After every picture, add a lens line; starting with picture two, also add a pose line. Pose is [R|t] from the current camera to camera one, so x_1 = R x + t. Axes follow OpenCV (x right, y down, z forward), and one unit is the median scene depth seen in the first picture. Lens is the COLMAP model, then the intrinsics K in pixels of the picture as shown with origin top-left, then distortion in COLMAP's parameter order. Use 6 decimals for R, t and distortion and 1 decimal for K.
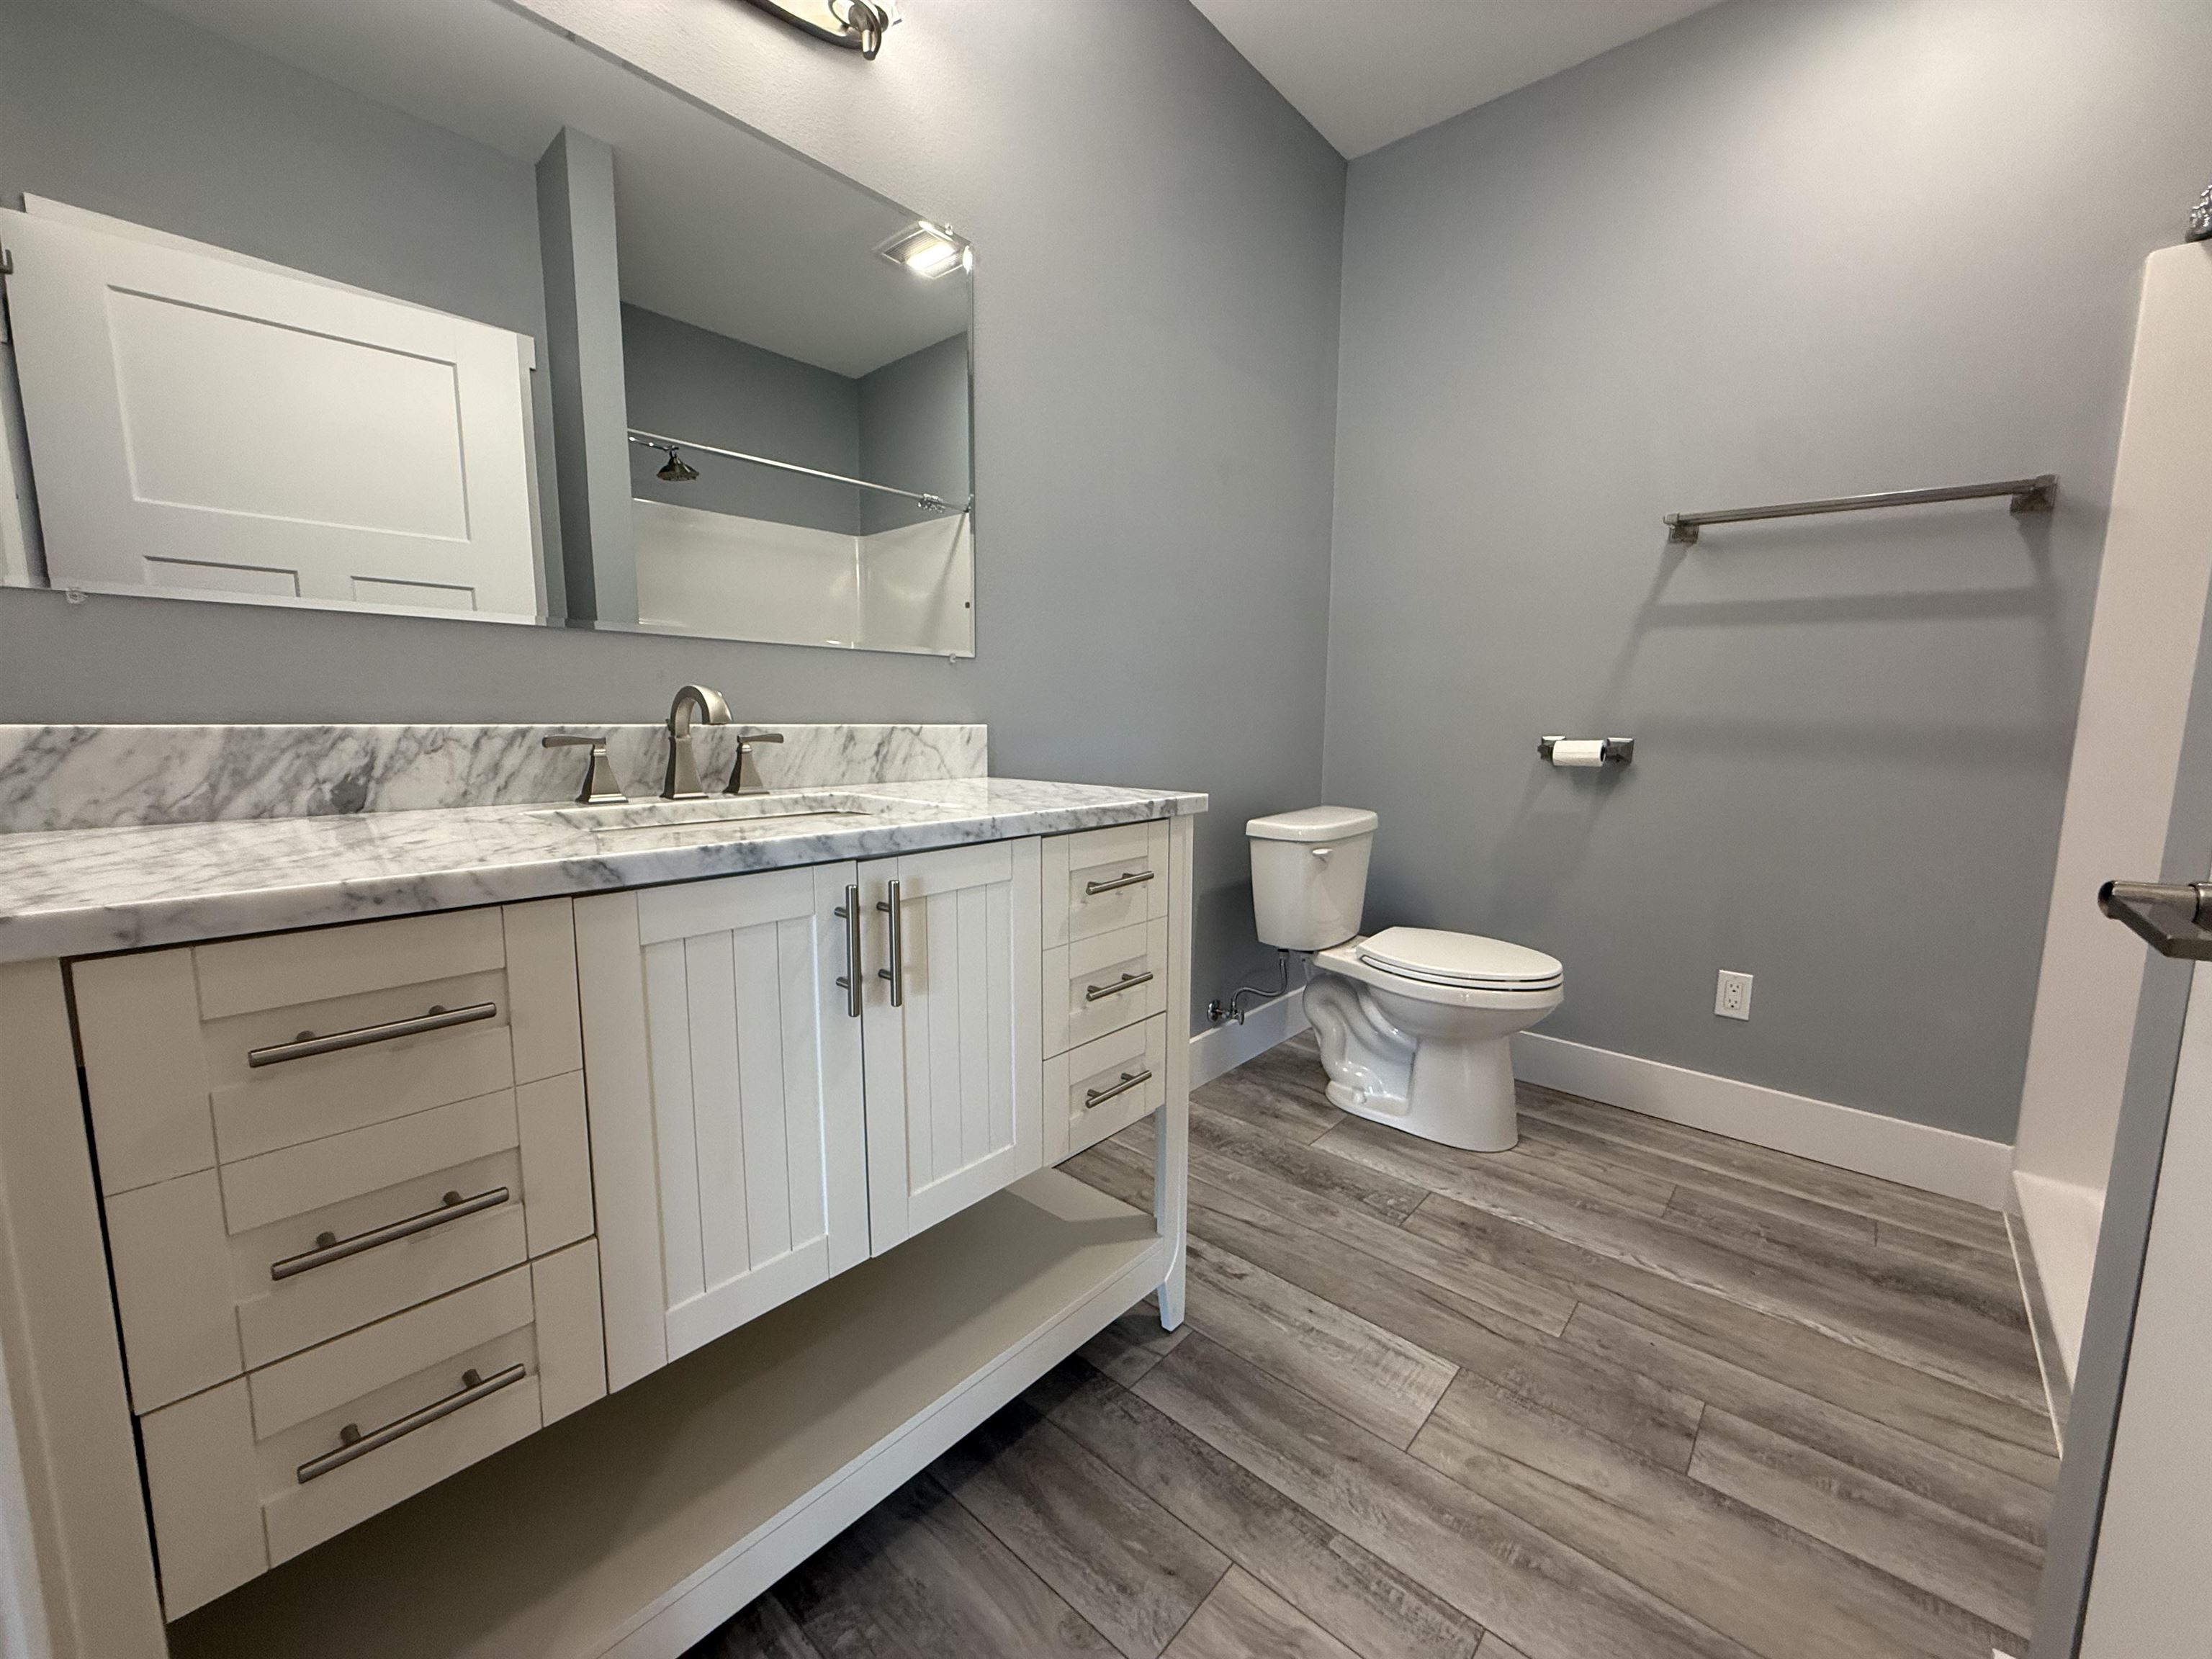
lens RADIAL K [[882.4, 0, 1104.4], [0, 882.4, 829.3], [0, 0, 1]] dist [0.000291, -0.000281]
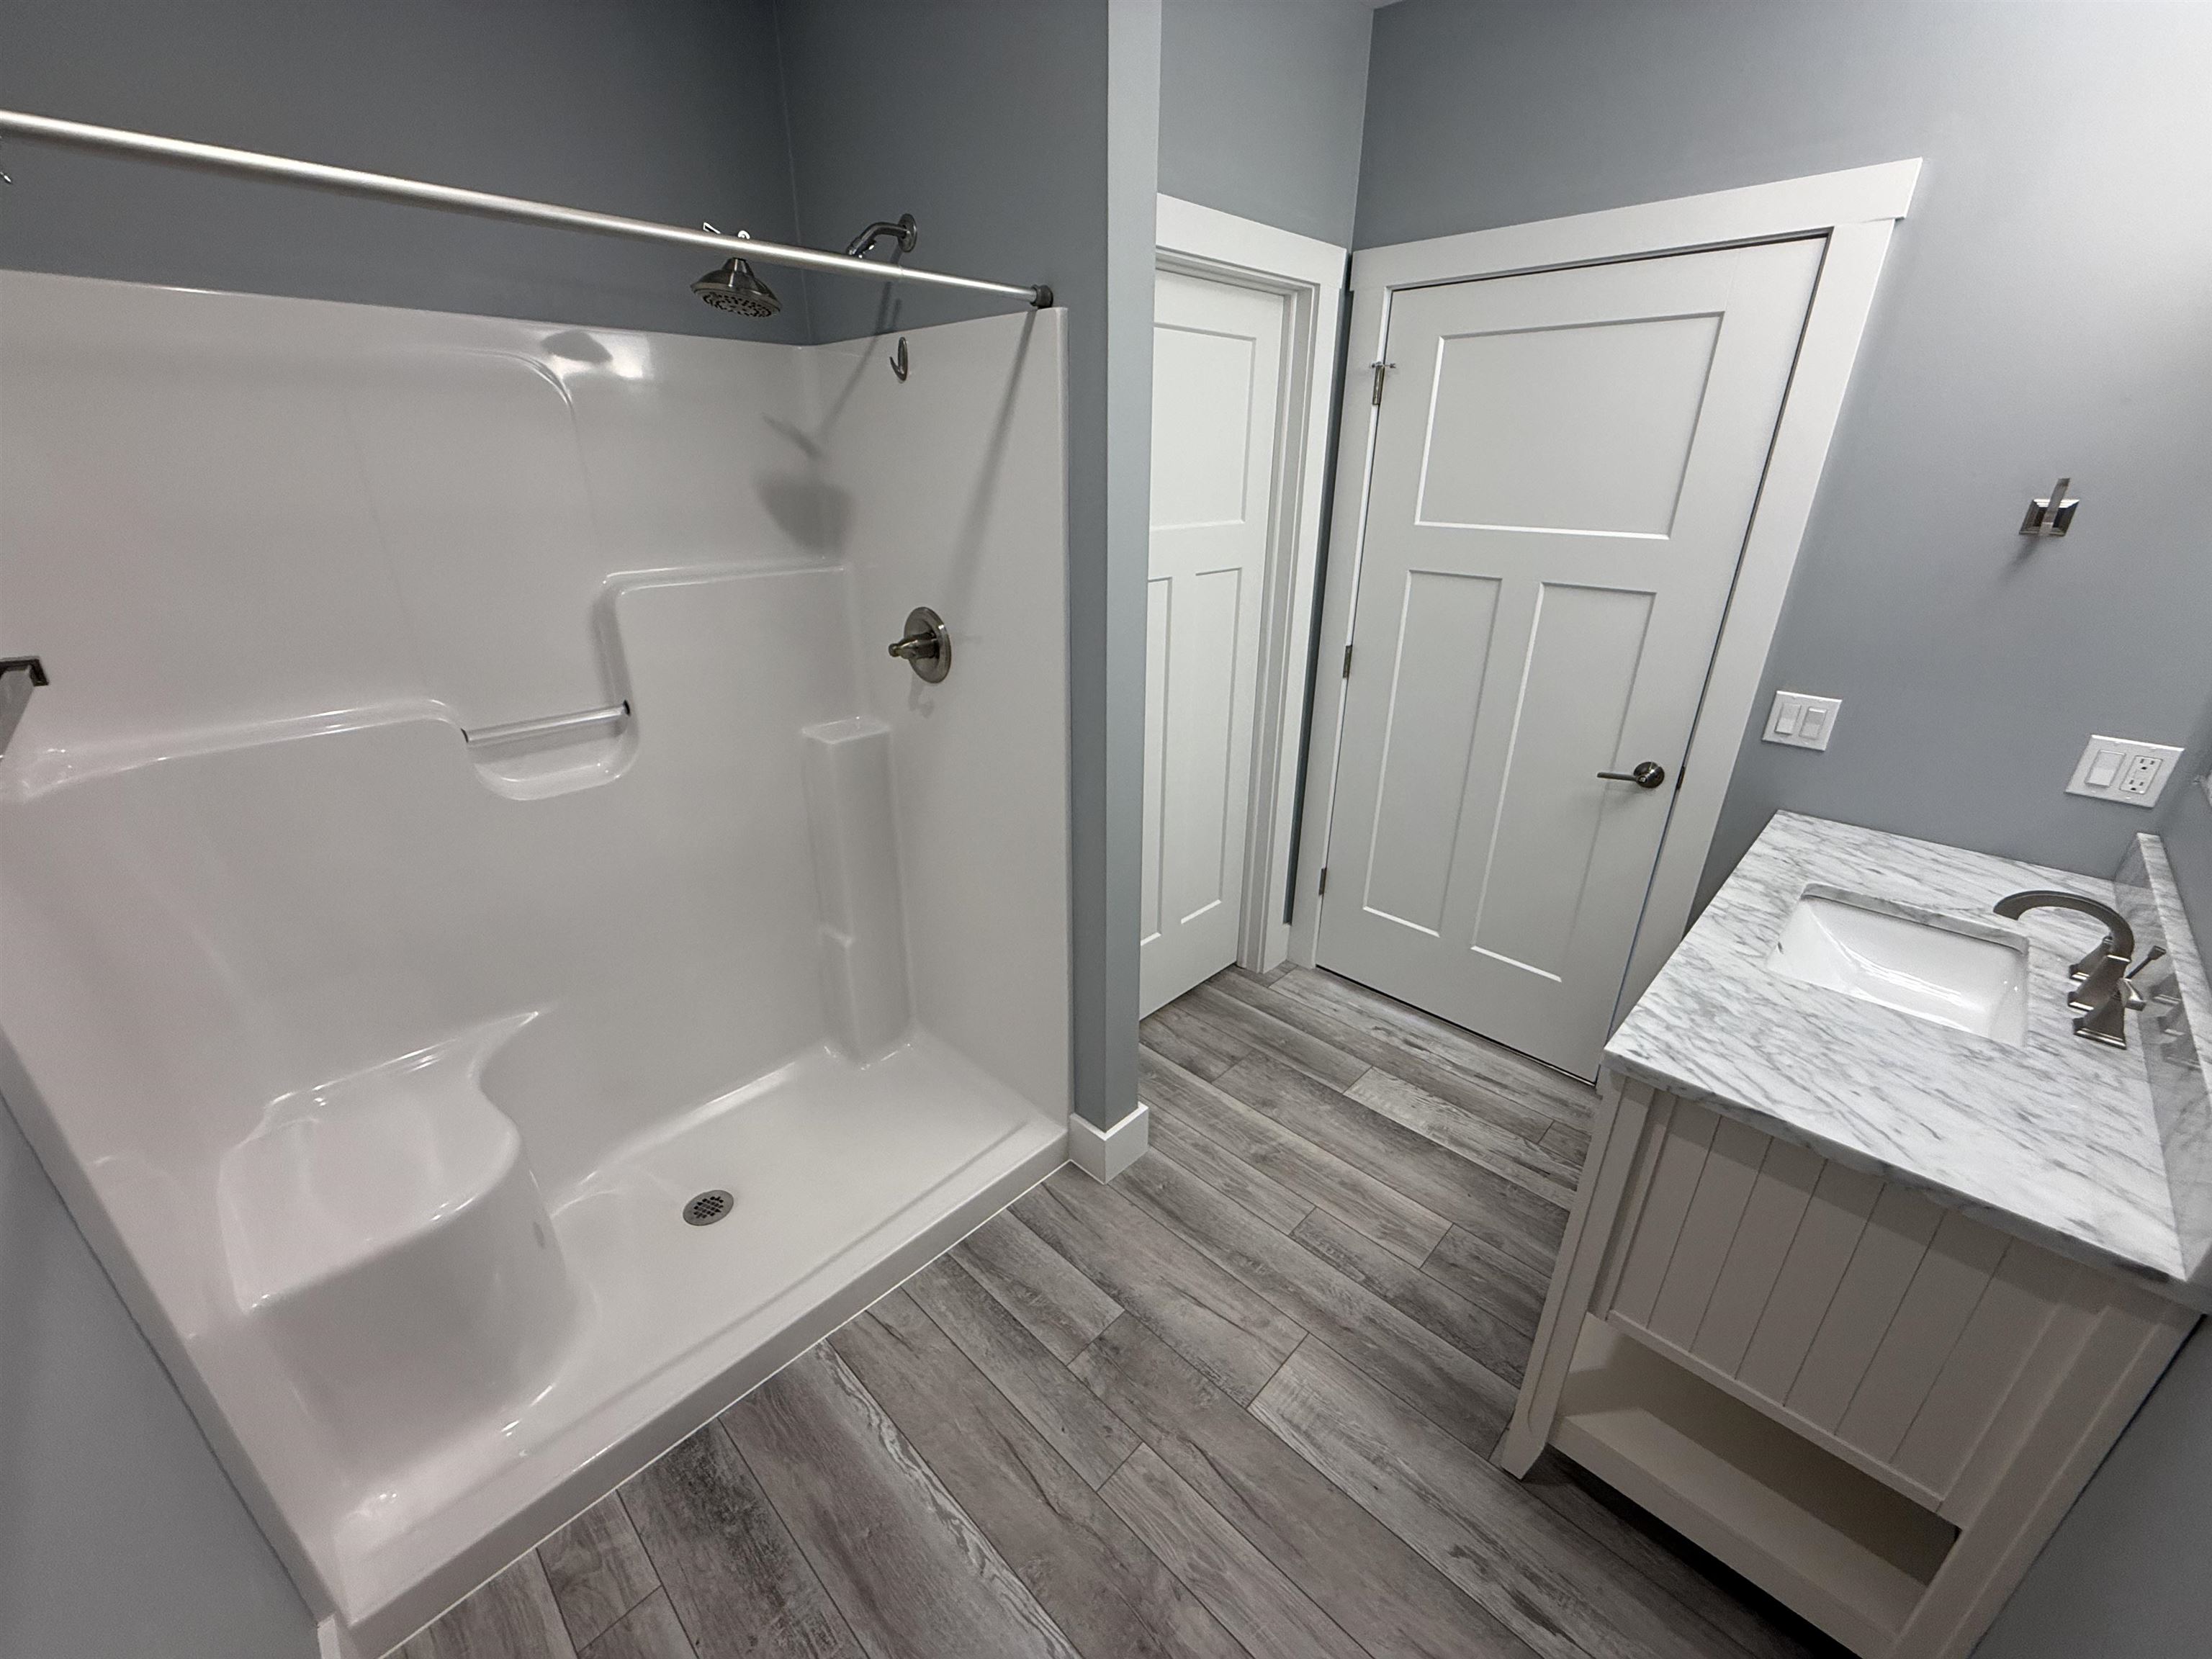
lens RADIAL K [[882.4, 0, 1105.3], [0, 882.4, 834.1], [0, 0, 1]] dist [0.000291, -0.000281]
pose [[-0.998892, -0.024952, 0.039898, 0.615887], [-0.001451, 0.863772, 0.503881, -0.700783], [-0.047036, 0.503265, -0.862851, 1.788693]]
